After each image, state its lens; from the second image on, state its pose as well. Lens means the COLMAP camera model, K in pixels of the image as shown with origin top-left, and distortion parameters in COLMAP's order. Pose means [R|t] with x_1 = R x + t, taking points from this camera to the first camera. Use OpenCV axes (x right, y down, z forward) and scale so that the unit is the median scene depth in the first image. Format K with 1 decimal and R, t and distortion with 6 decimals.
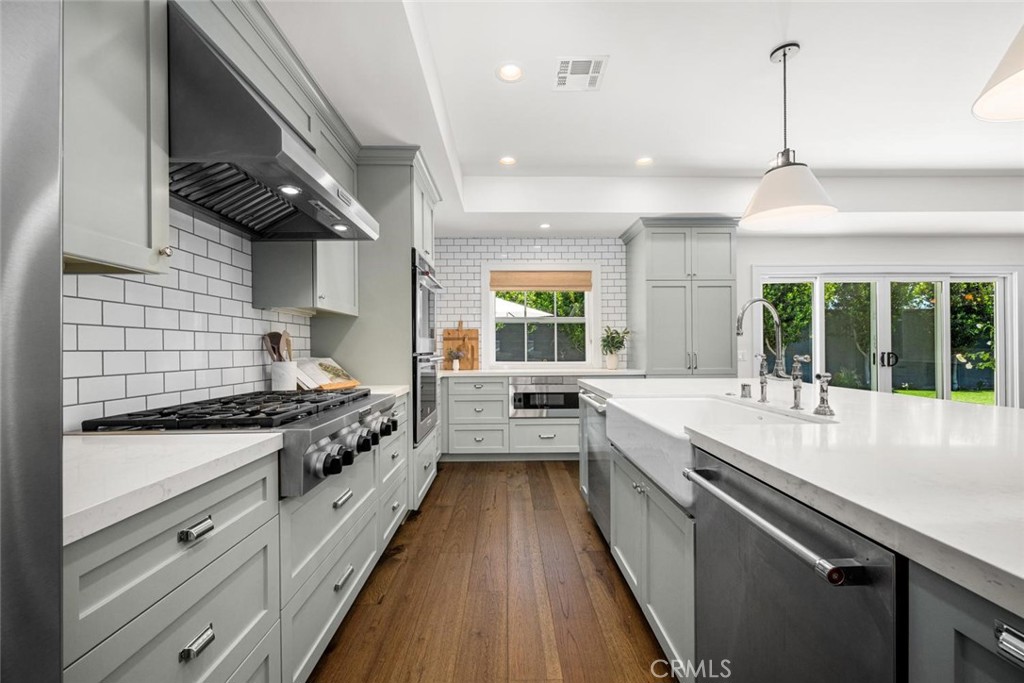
lens RADIAL K [[416.0, 0, 511.2], [0, 416.0, 347.5], [0, 0, 1]] dist [0.000292, -0.000454]
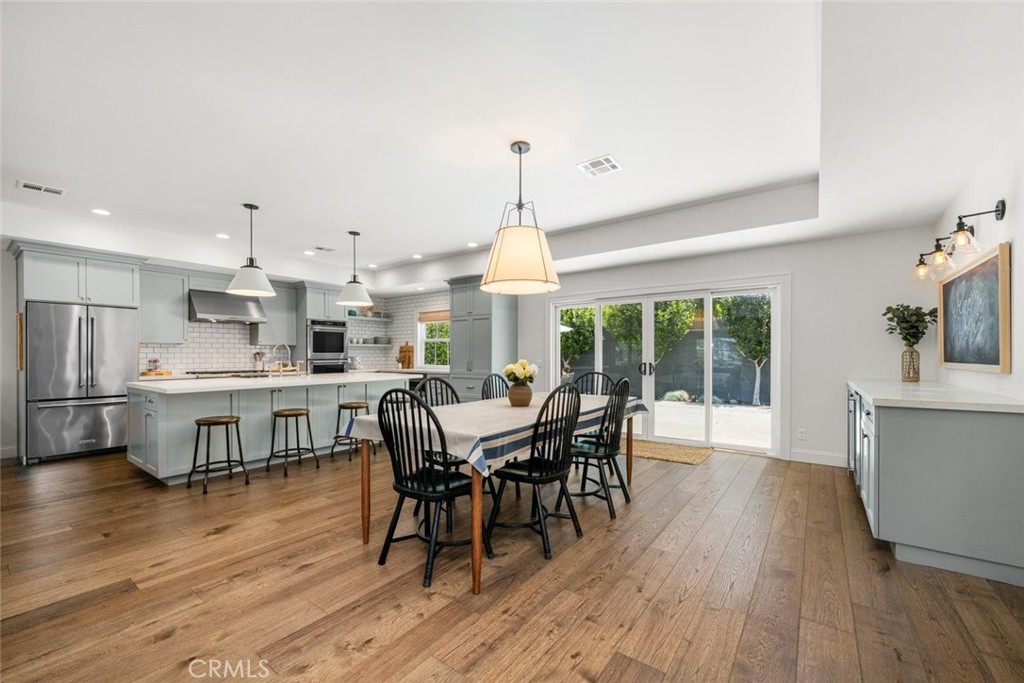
lens RADIAL K [[413.0, 0, 514.8], [0, 413.0, 356.4], [0, 0, 1]] dist [-0.000945, 0.000163]
pose [[0.795896, 0.006068, -0.605403, 1.550530], [-0.000839, 0.999960, 0.008919, -0.018221], [0.605432, -0.006591, 0.795869, -0.175723]]
